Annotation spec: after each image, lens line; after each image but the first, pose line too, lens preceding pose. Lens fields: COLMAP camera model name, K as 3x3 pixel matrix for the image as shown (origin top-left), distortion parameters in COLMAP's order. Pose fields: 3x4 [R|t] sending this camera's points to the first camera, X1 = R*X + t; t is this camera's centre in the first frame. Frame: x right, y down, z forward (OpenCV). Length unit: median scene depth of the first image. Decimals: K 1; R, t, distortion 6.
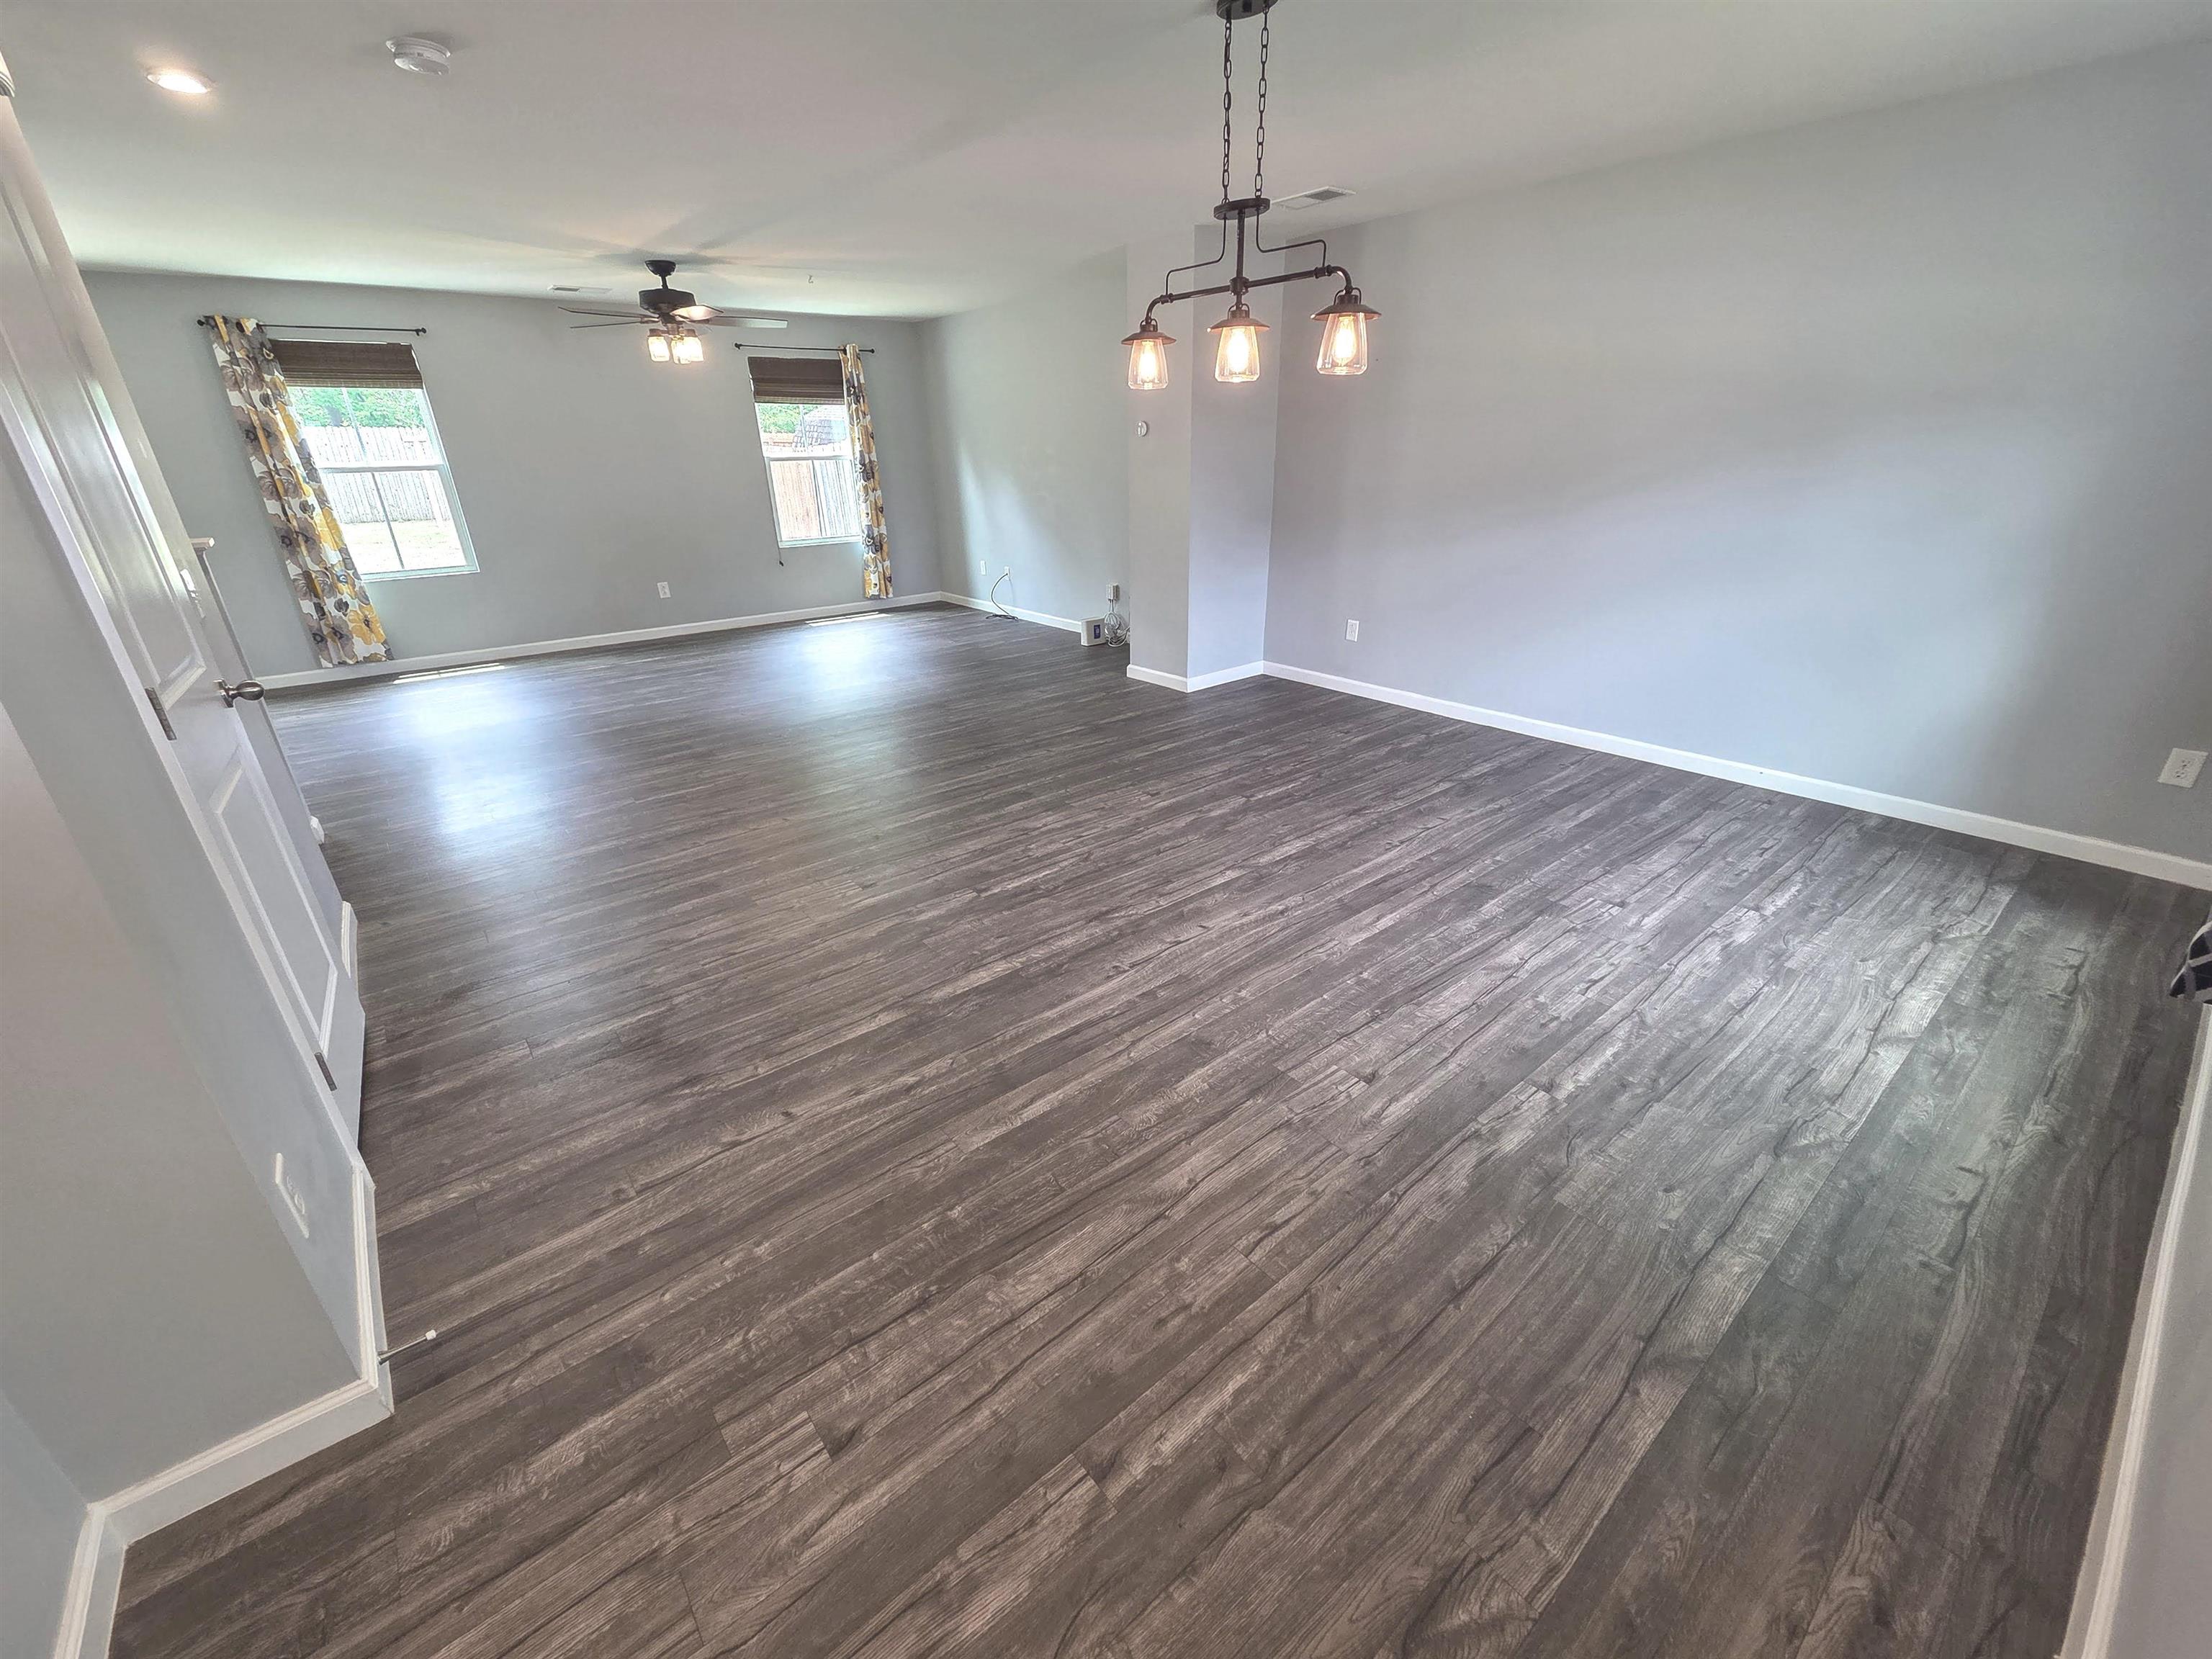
lens RADIAL K [[892.1, 0, 1079.5], [0, 892.1, 829.0], [0, 0, 1]] dist [-0.002326, 0.003127]
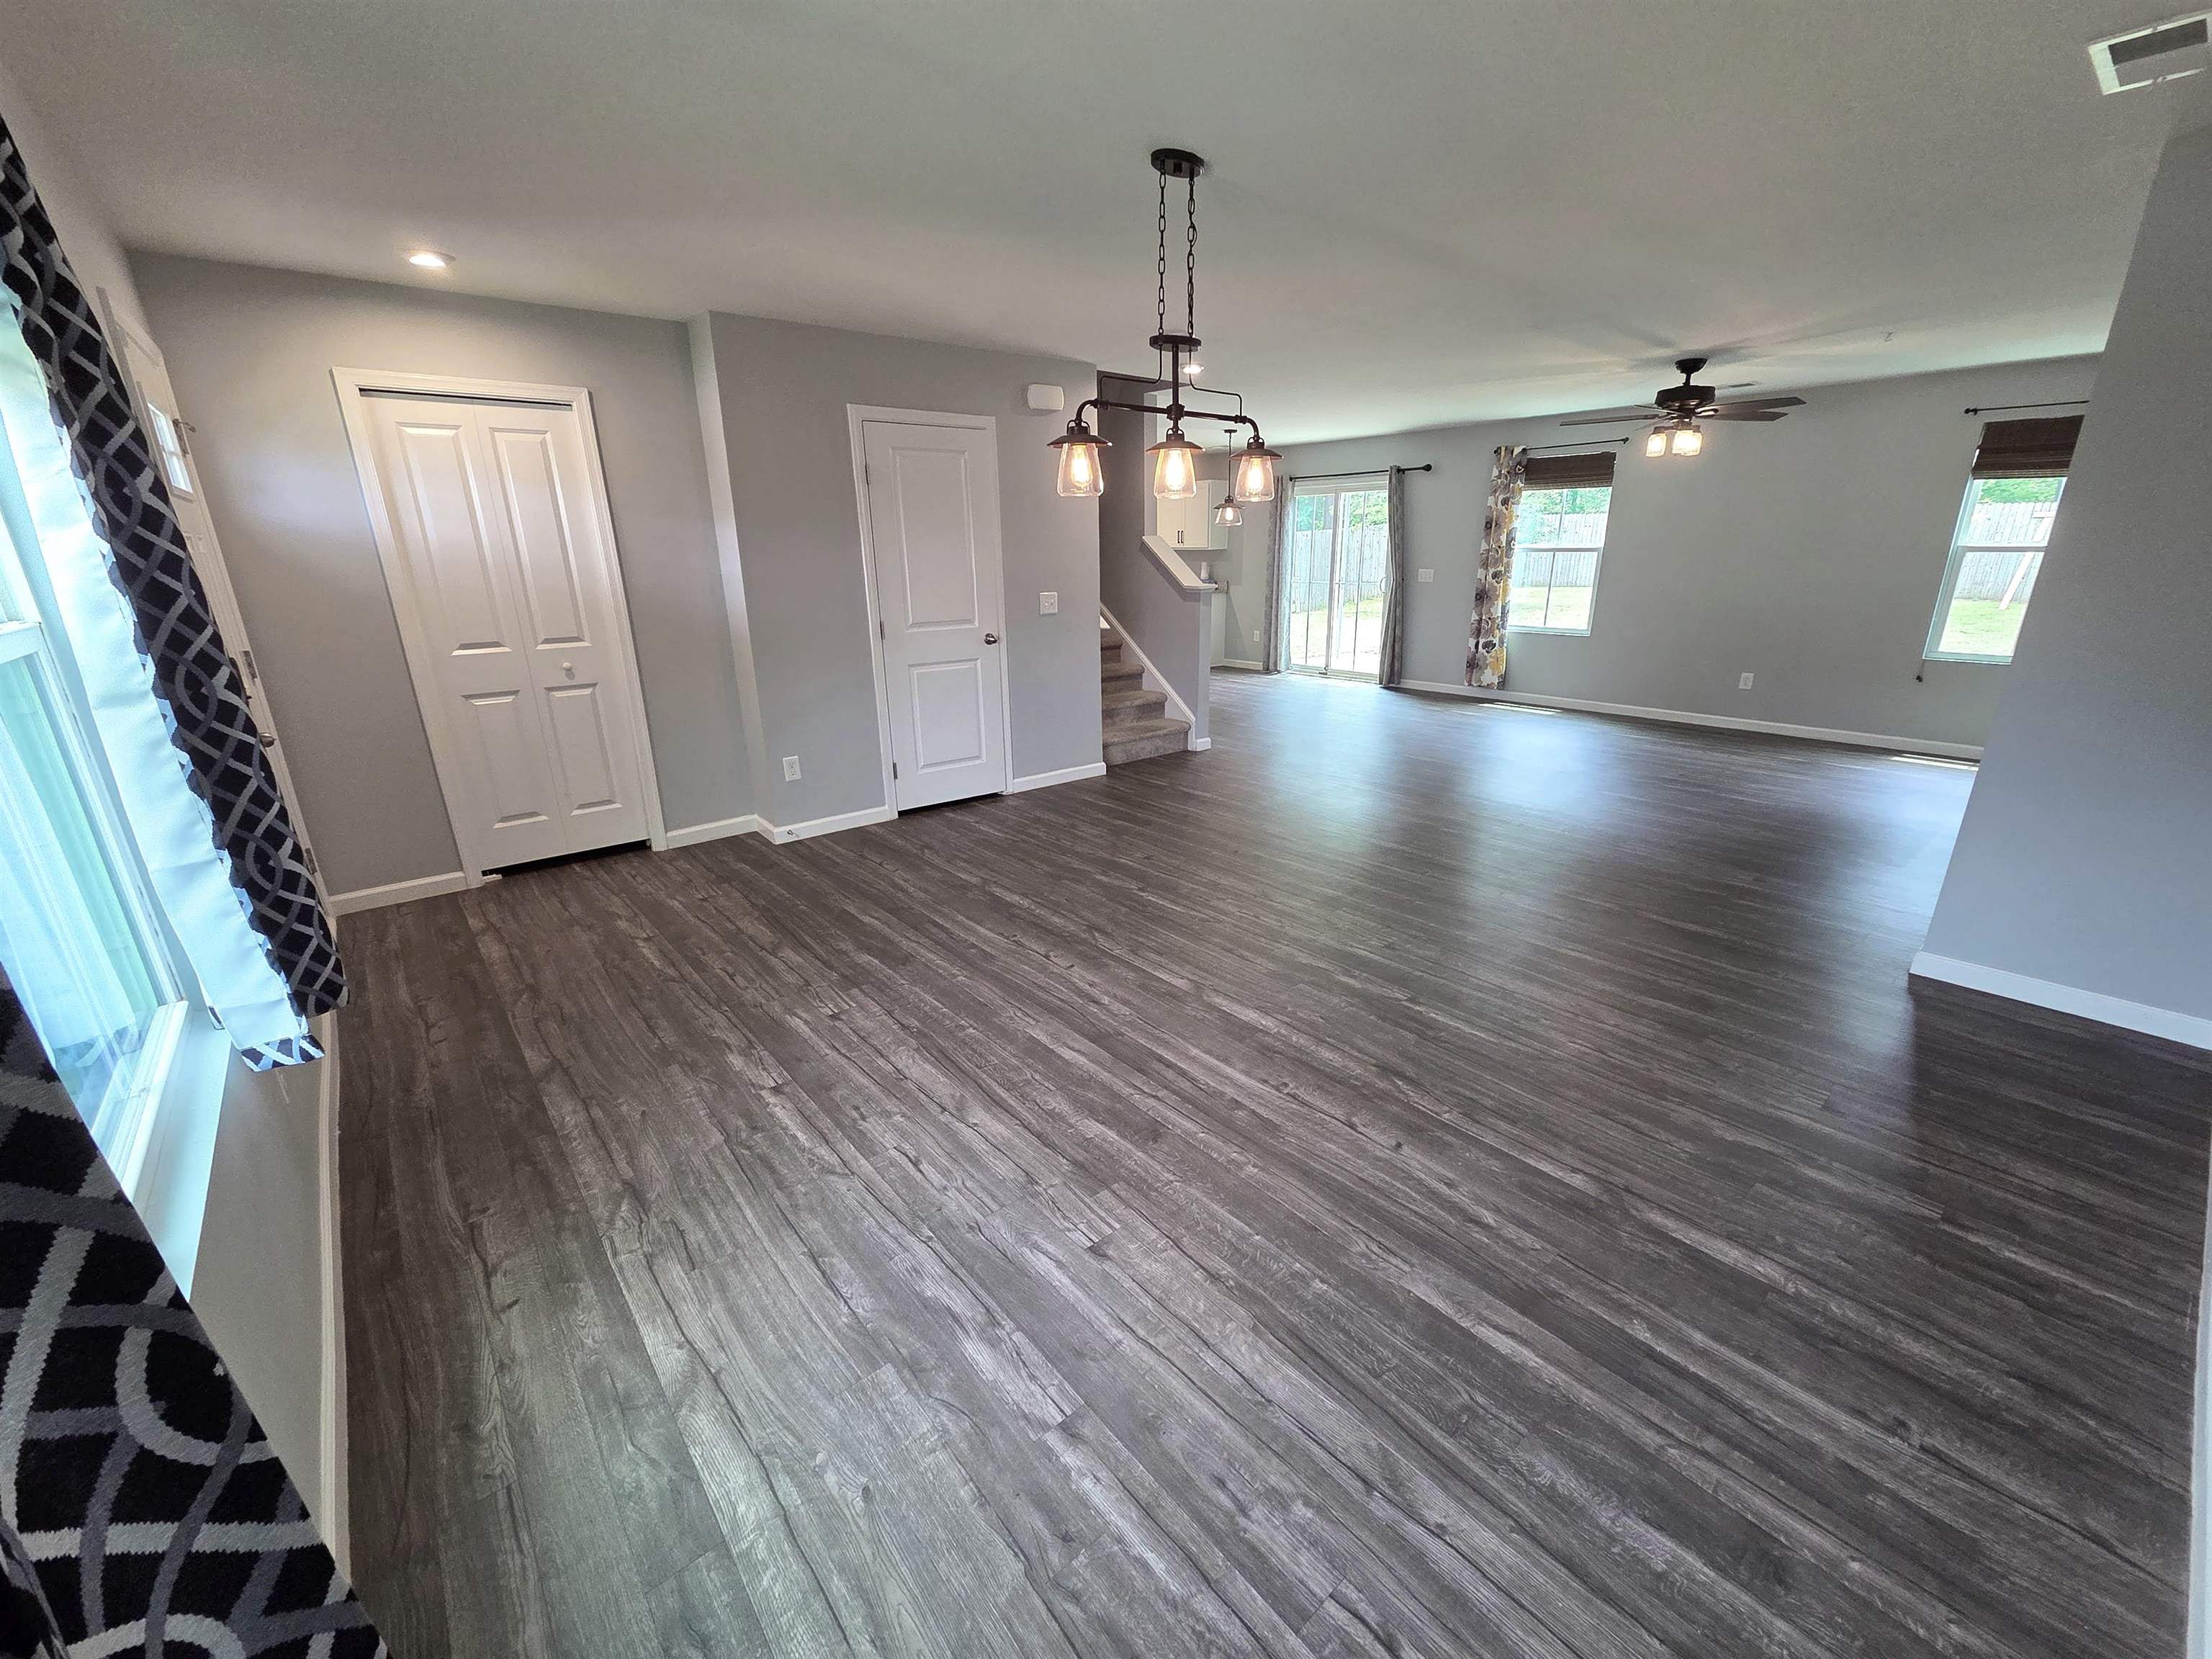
lens RADIAL K [[882.5, 0, 1106.0], [0, 882.5, 829.5], [0, 0, 1]] dist [0.005715, 0.000458]
pose [[0.040306, 0.325169, -0.944796, 1.068848], [-0.387493, 0.876652, 0.285185, -0.351634], [0.920991, 0.354607, 0.161335, 0.766283]]
